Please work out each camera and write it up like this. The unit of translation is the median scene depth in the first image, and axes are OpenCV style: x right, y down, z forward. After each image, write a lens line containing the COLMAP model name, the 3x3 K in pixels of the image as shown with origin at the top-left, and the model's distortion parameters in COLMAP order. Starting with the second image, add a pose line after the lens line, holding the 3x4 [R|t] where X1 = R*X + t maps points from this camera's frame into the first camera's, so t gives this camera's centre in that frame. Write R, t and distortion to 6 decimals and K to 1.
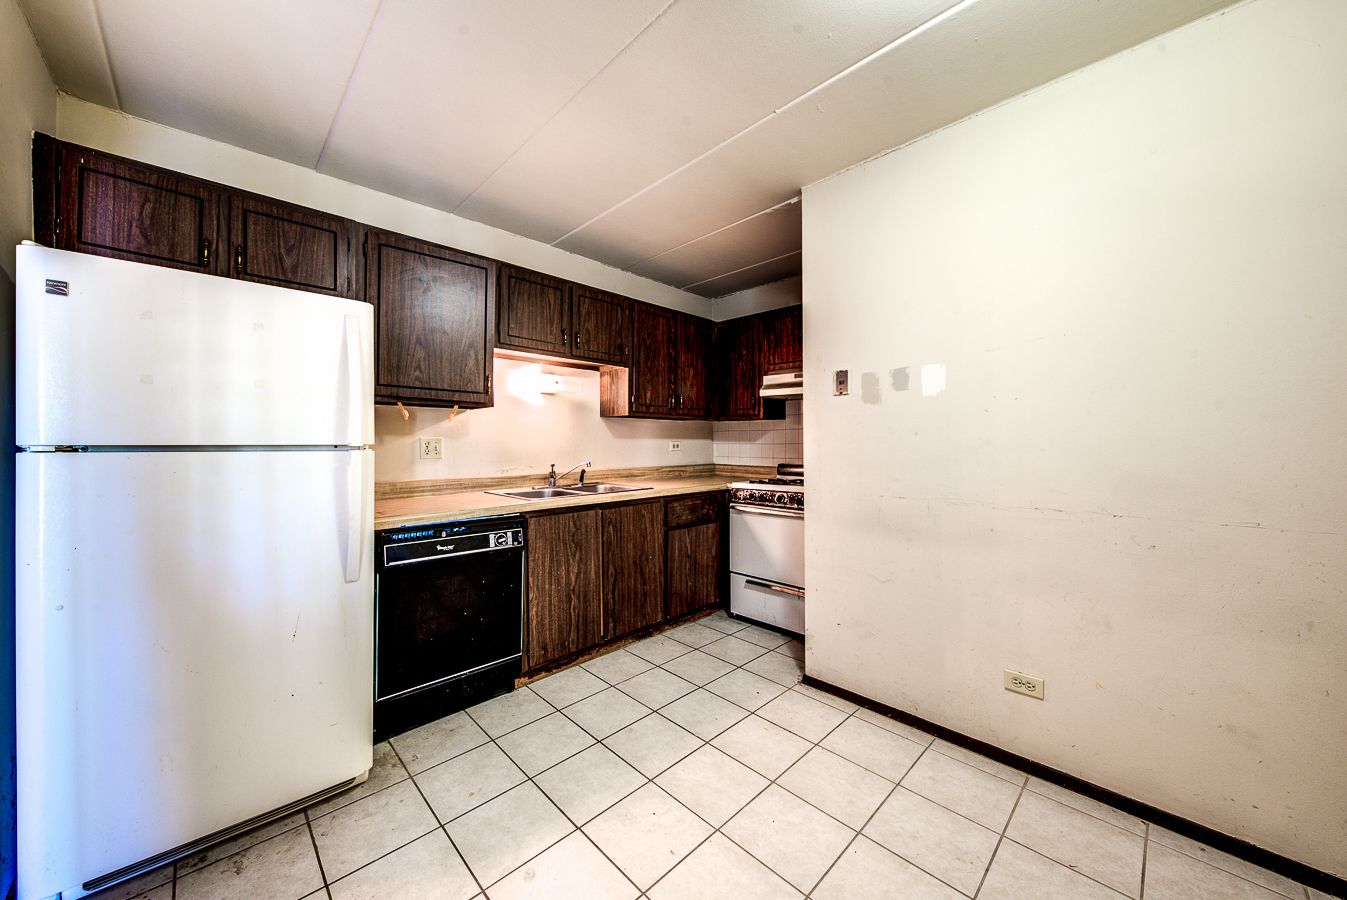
lens RADIAL K [[484.9, 0, 673.2], [0, 484.9, 430.1], [0, 0, 1]] dist [-0.000158, -0.000007]
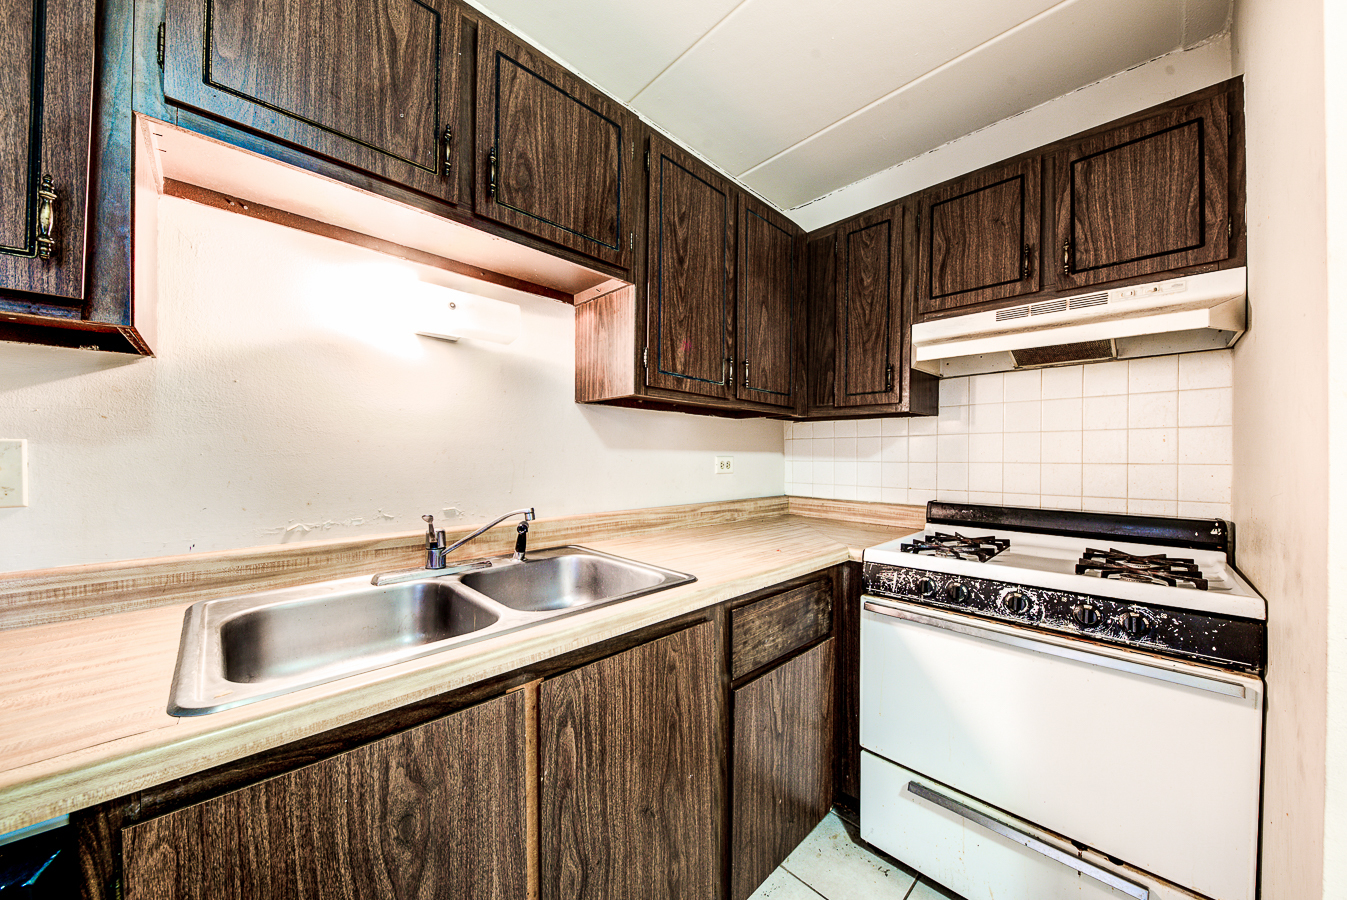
lens RADIAL K [[494.8, 0, 691.9], [0, 494.8, 450.6], [0, 0, 1]] dist [-0.000358, -0.000010]
pose [[0.999966, 0.007473, 0.003608, -0.042424], [-0.007517, 0.999895, 0.012397, 0.012939], [-0.003515, -0.012424, 0.999917, 0.556172]]
